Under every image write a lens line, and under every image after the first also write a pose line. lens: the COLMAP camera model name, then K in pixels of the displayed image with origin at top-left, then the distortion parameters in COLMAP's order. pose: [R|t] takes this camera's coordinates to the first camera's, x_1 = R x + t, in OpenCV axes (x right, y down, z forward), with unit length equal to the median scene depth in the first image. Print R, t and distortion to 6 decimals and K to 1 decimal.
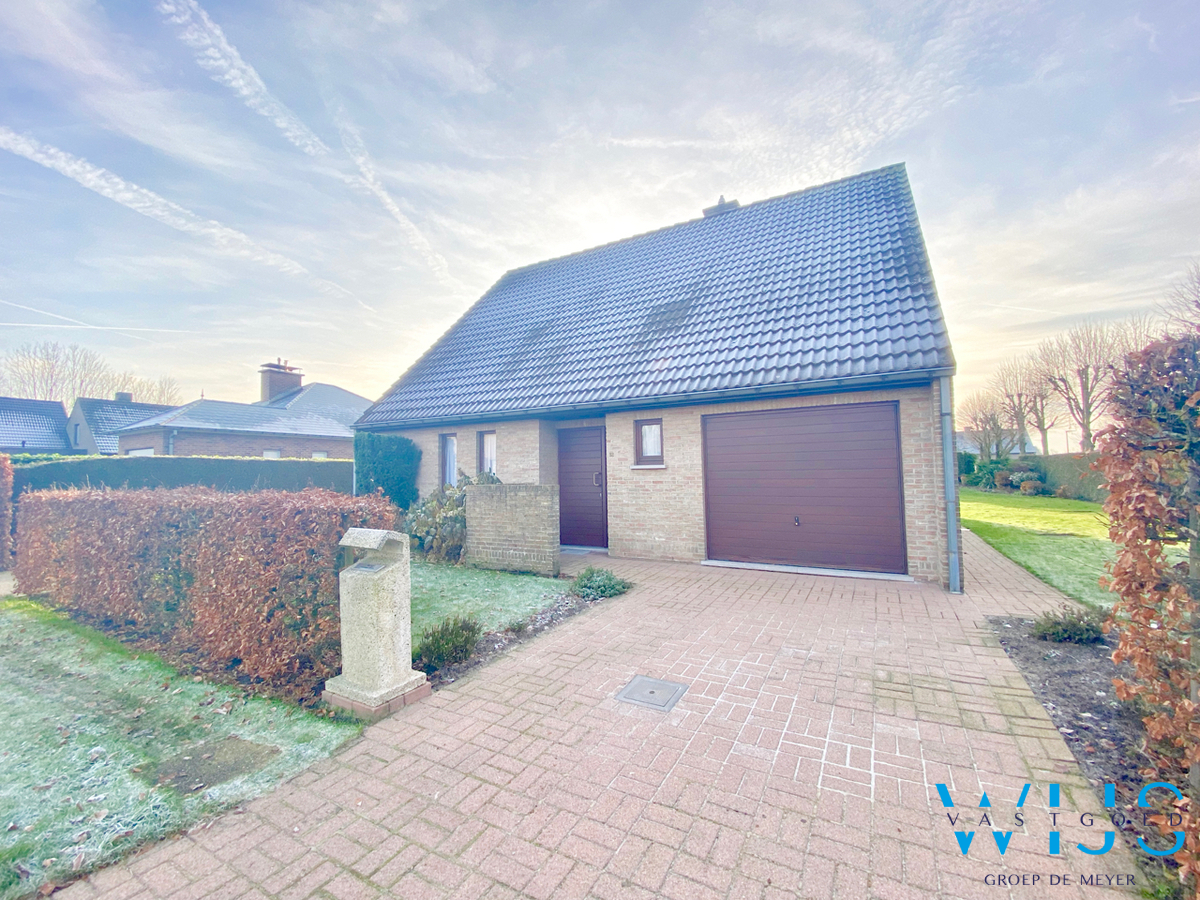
lens RADIAL K [[486.1, 0, 589.0], [0, 486.1, 447.1], [0, 0, 1]] dist [0.014550, -0.015311]
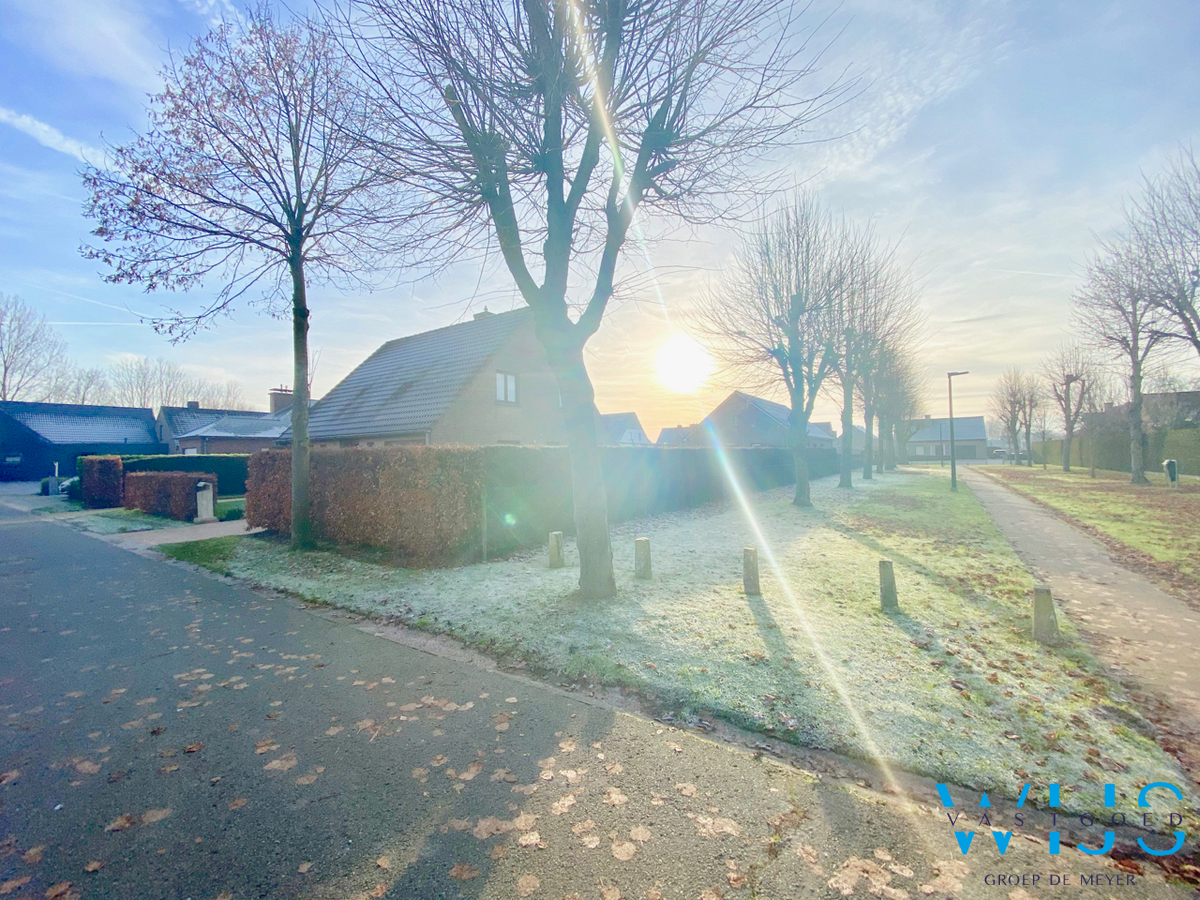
lens RADIAL K [[481.5, 0, 563.0], [0, 481.5, 456.2], [0, 0, 1]] dist [0.026913, -0.020116]
pose [[0.991007, 0.004226, -0.133743, 0.251017], [0.001777, 0.998997, 0.044731, -0.018412], [0.133798, -0.044567, 0.990006, -0.212246]]
